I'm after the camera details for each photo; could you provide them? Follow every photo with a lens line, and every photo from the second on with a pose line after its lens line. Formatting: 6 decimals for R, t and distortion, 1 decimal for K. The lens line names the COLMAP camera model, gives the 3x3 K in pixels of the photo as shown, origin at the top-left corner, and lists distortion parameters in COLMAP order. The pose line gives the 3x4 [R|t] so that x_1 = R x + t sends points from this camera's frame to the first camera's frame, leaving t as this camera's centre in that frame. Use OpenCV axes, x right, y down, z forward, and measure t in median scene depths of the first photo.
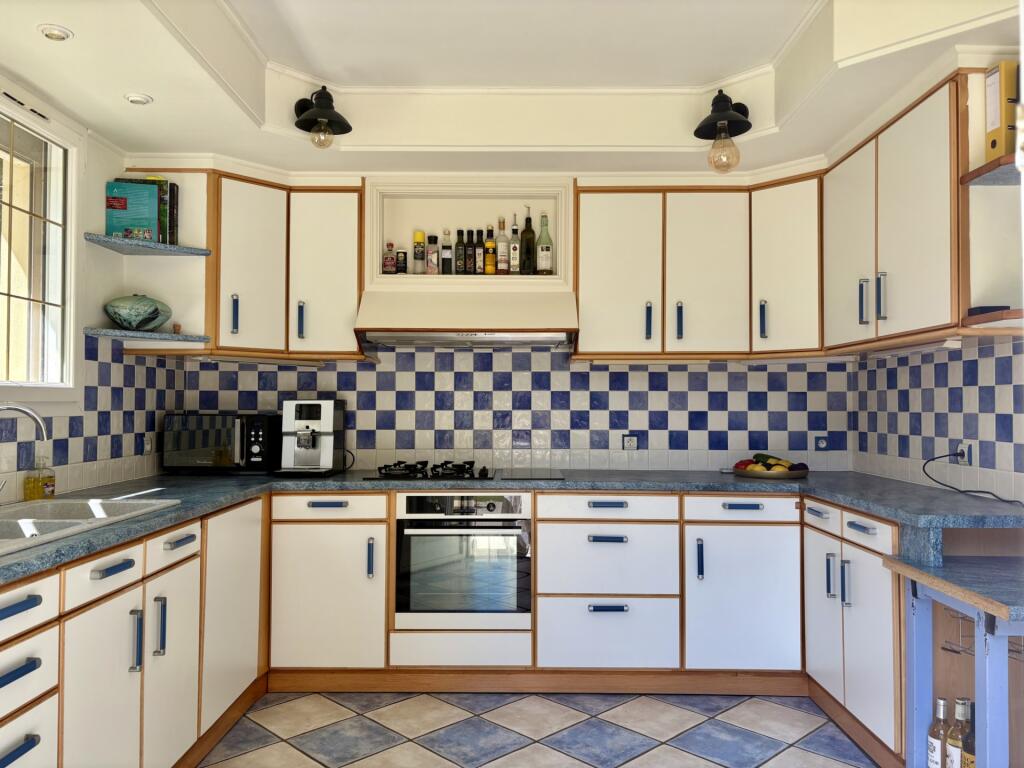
lens RADIAL K [[775.1, 0, 514.3], [0, 775.1, 382.5], [0, 0, 1]] dist [0.062998, -0.058280]
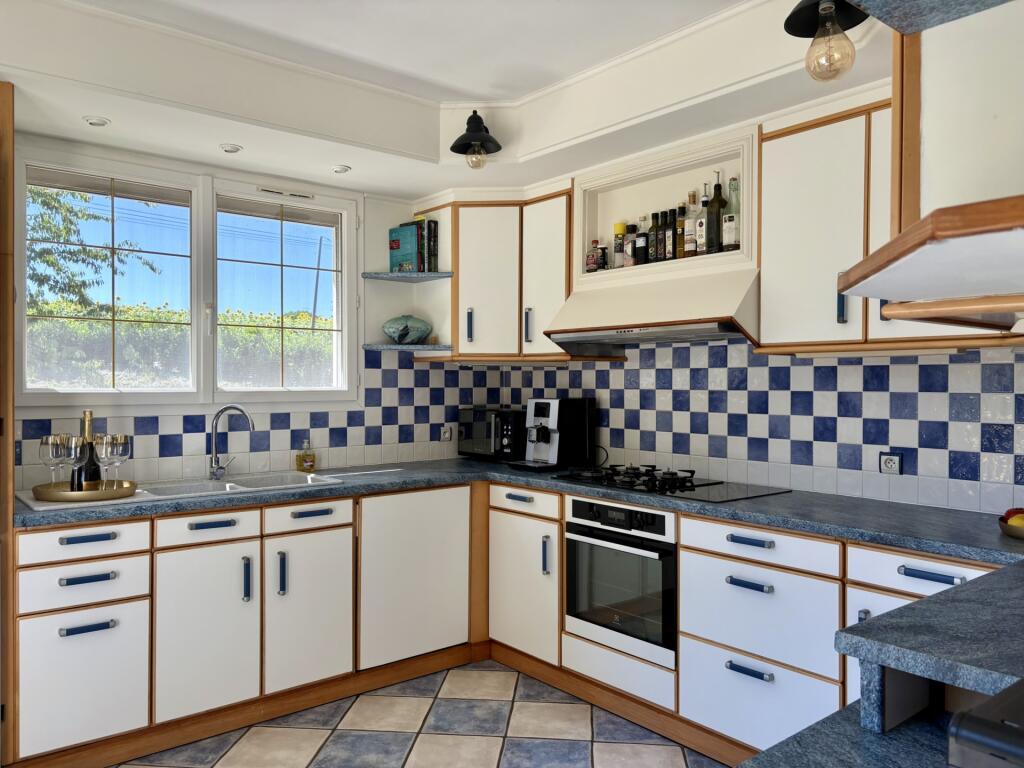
lens RADIAL K [[775.1, 0, 508.8], [0, 775.1, 384.1], [0, 0, 1]] dist [0.062998, -0.058280]
pose [[0.641118, 0.001752, -0.767440, 0.560738], [0.020784, 0.999591, 0.019645, -0.020773], [0.767160, -0.028545, 0.640820, 0.309348]]
